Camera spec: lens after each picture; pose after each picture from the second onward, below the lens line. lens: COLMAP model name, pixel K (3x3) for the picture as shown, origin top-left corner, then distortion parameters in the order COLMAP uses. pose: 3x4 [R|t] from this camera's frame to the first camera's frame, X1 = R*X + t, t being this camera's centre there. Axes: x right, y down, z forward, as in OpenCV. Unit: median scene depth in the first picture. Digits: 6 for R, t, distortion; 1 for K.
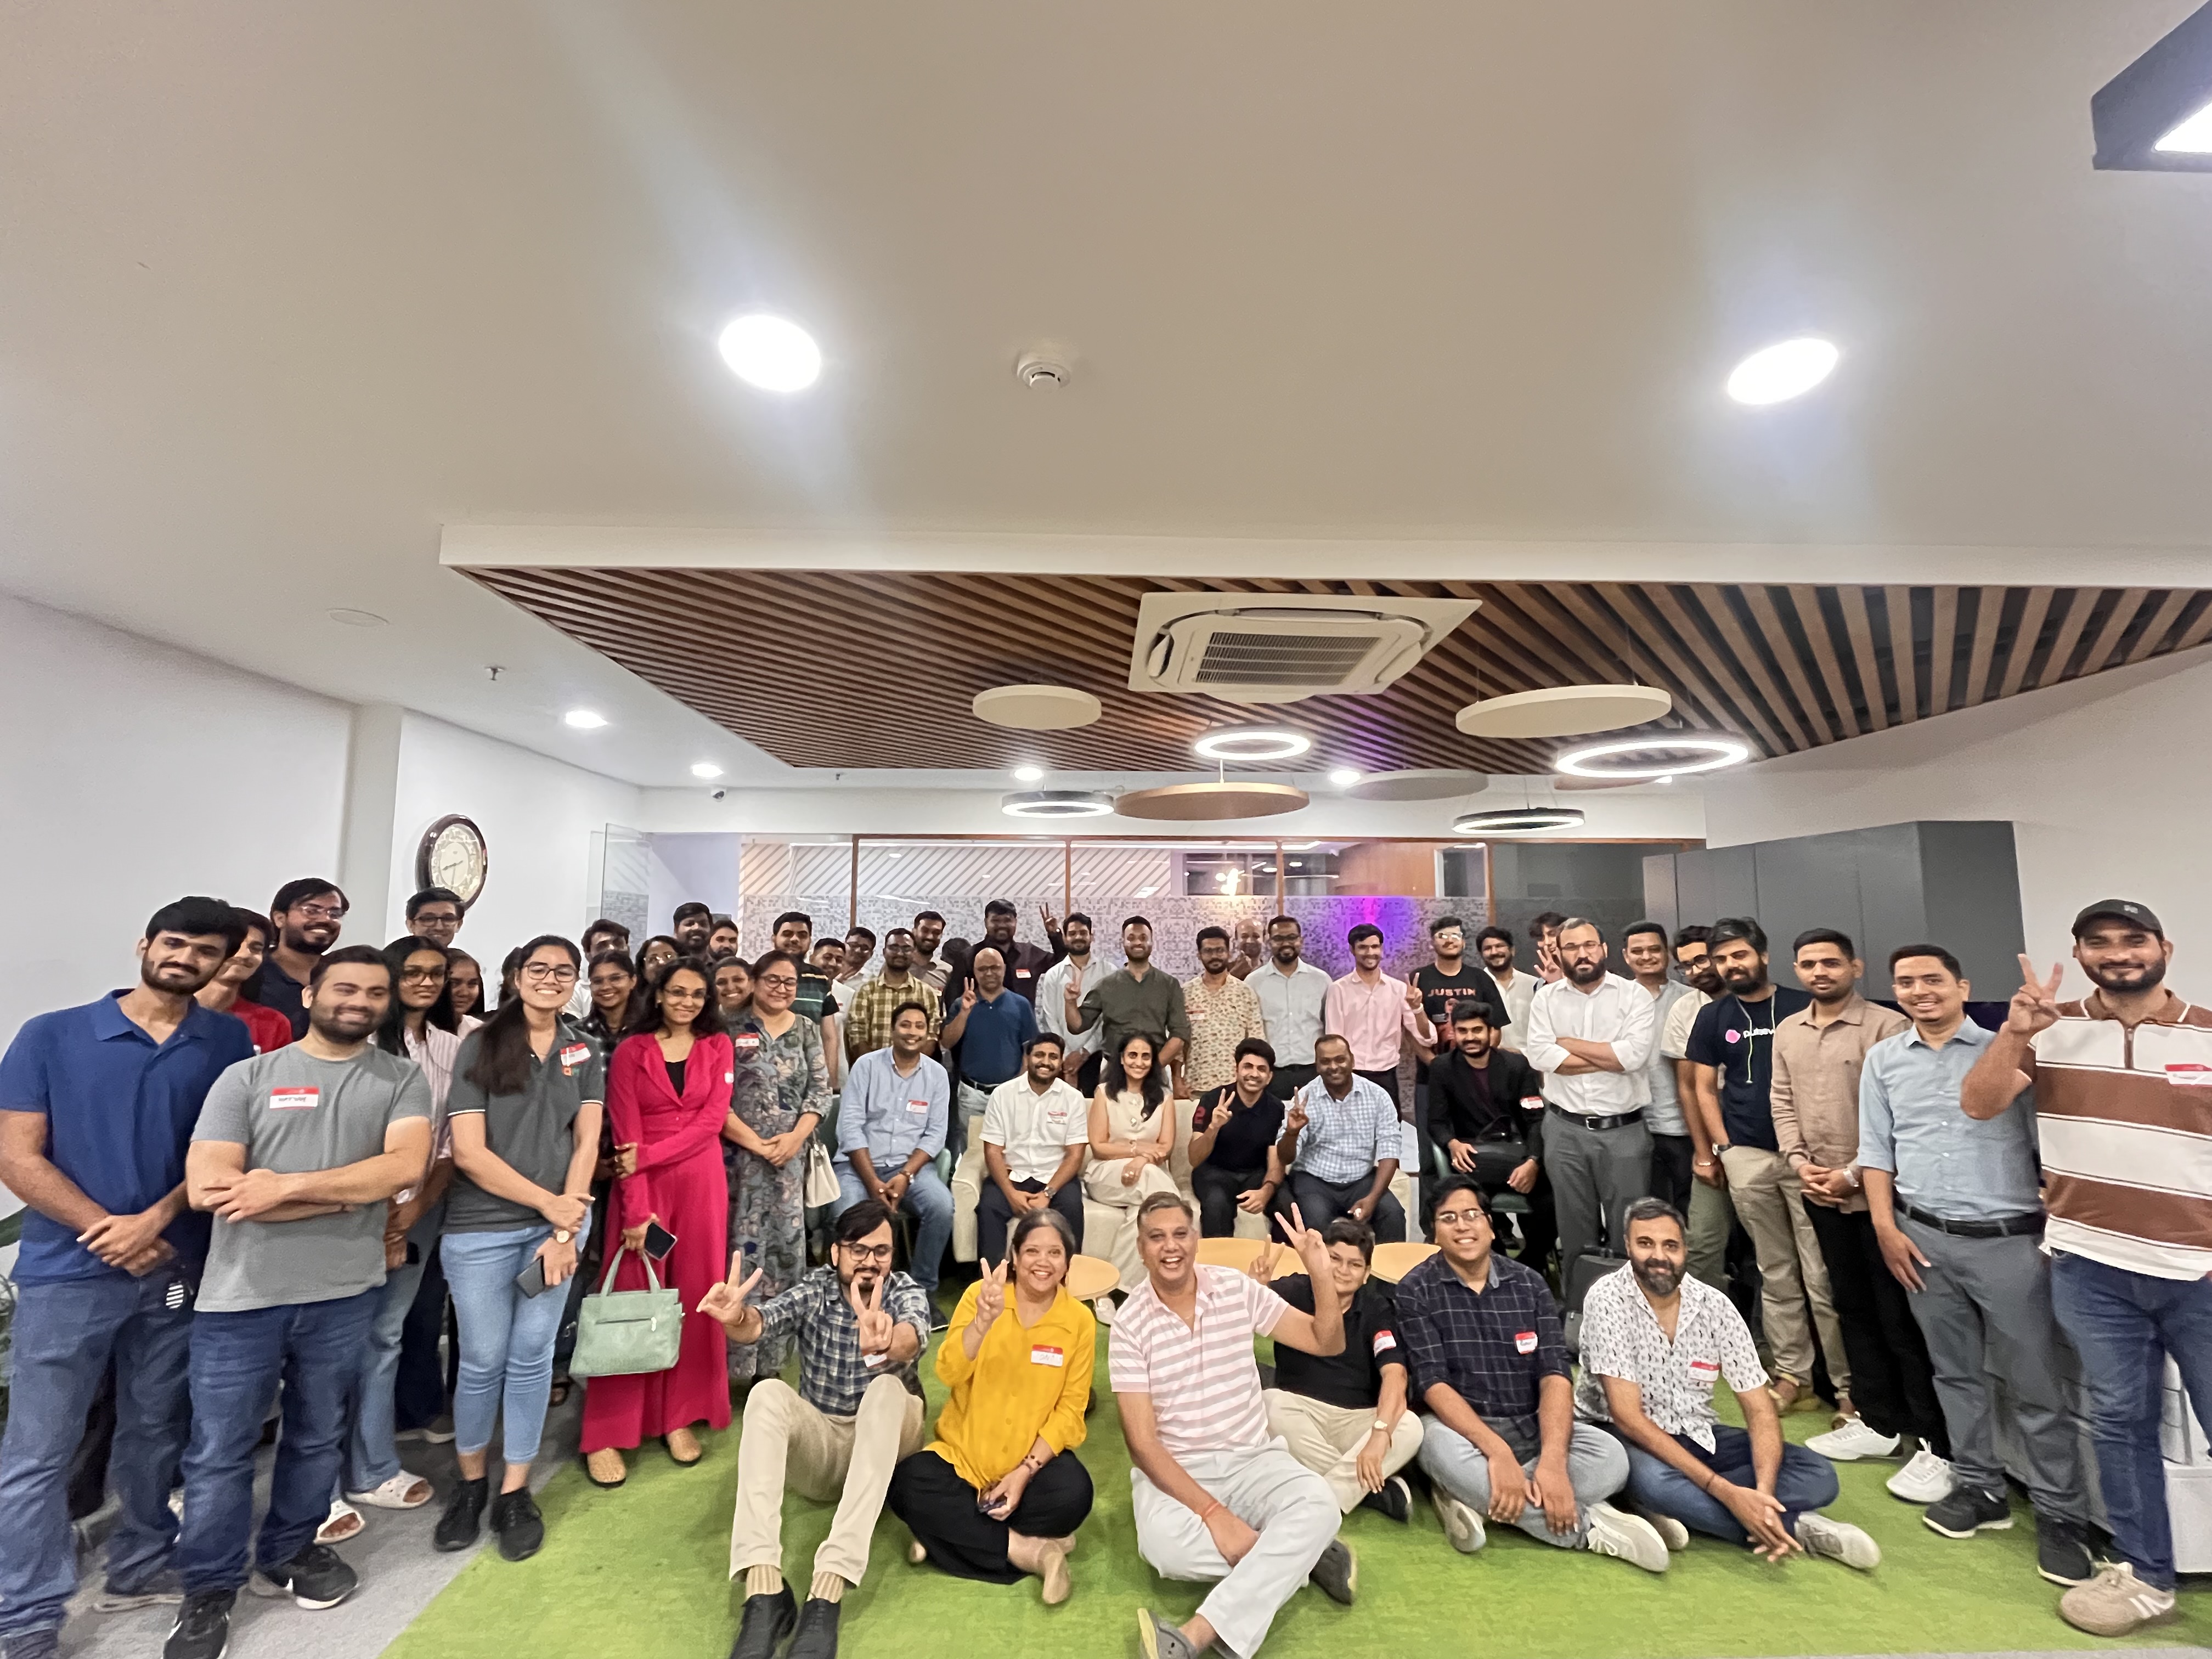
lens RADIAL K [[975.1, 0, 1101.9], [0, 975.1, 825.6], [0, 0, 1]] dist [0.000904, -0.000257]
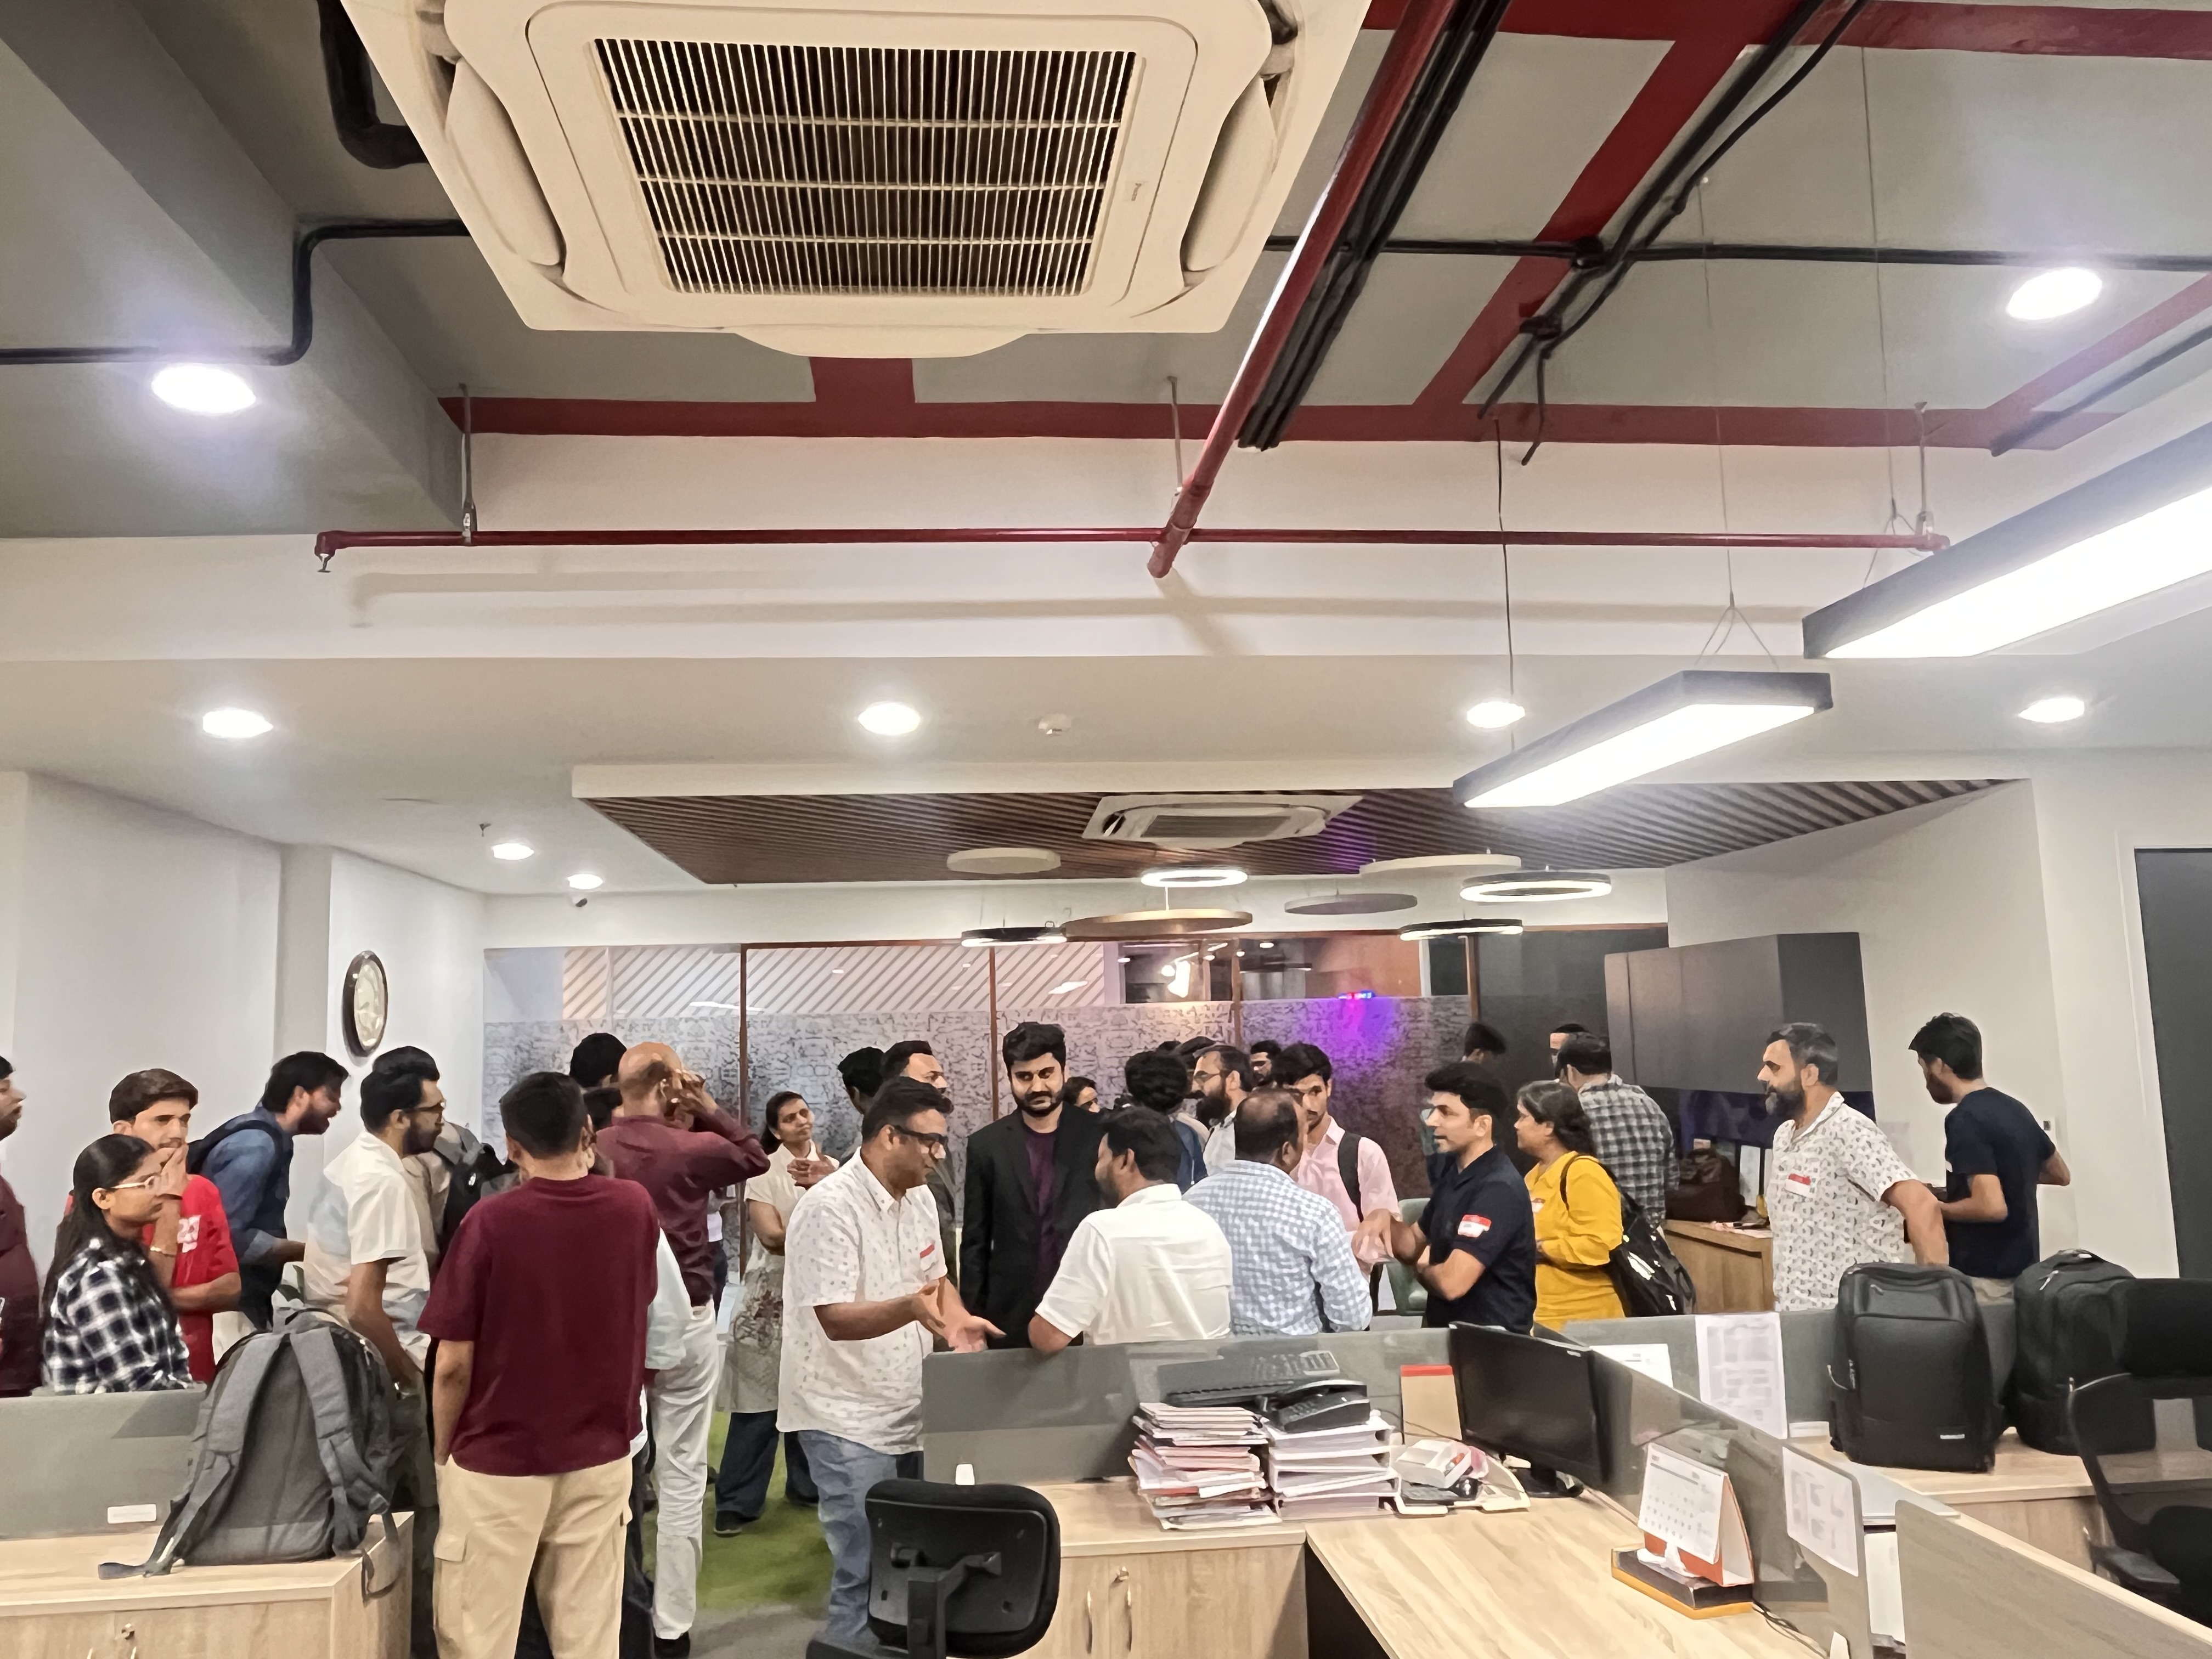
lens RADIAL K [[1619.4, 0, 1098.8], [0, 1619.4, 830.3], [0, 0, 1]] dist [-0.001716, -0.000796]
pose [[0.996584, -0.020978, 0.079877, -0.108042], [0.022169, 0.999655, -0.014064, -0.131090], [-0.079555, 0.015786, 0.996705, -0.904950]]
